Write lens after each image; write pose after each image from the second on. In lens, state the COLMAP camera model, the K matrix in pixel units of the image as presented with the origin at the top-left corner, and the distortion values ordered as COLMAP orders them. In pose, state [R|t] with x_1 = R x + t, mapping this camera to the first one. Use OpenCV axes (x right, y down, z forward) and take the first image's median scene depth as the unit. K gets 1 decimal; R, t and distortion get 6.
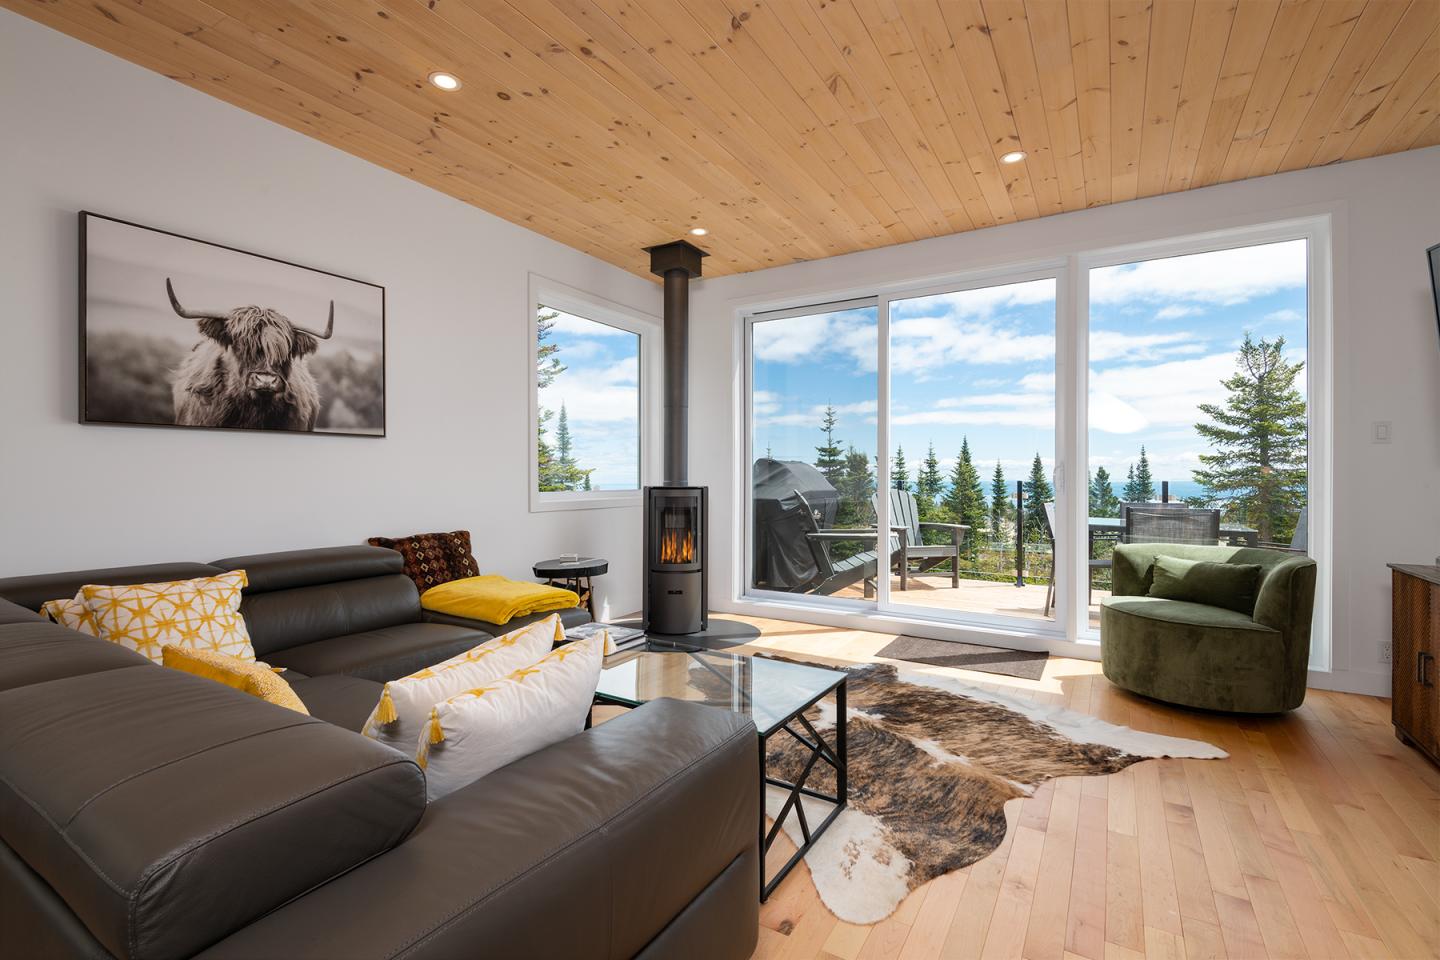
lens RADIAL K [[649.4, 0, 723.8], [0, 649.4, 479.3], [0, 0, 1]] dist [0.001925, -0.005534]
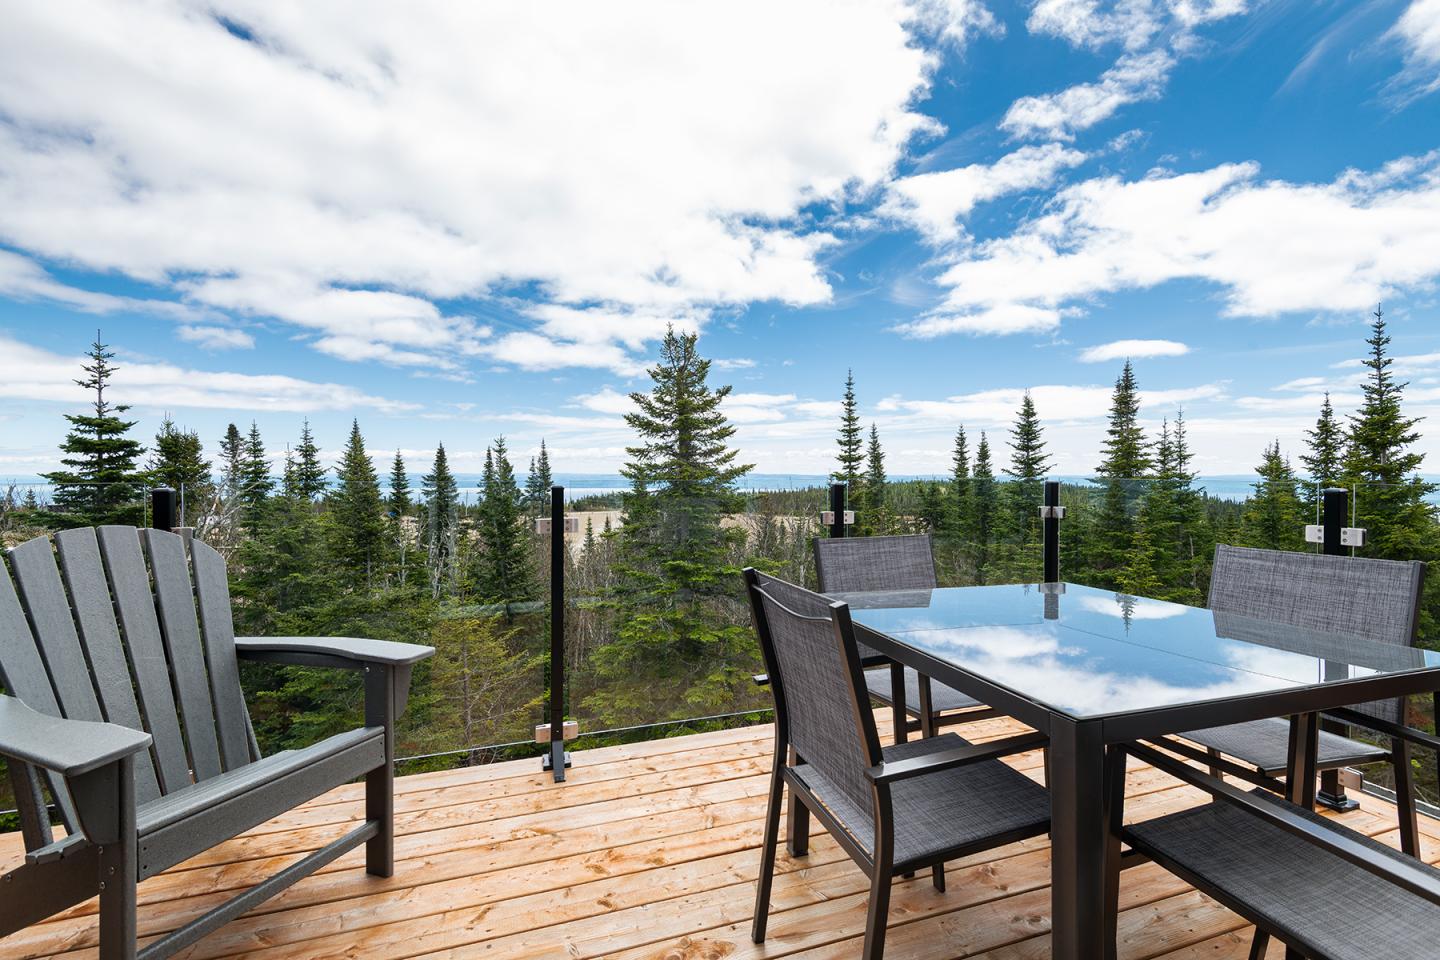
lens RADIAL K [[649.4, 0, 723.8], [0, 649.4, 479.3], [0, 0, 1]] dist [0.001925, -0.005534]
pose [[0.640516, -0.011659, 0.767856, 0.078766], [0.002101, 0.999908, 0.013430, -0.002261], [-0.767942, -0.006989, 0.640481, 0.235086]]
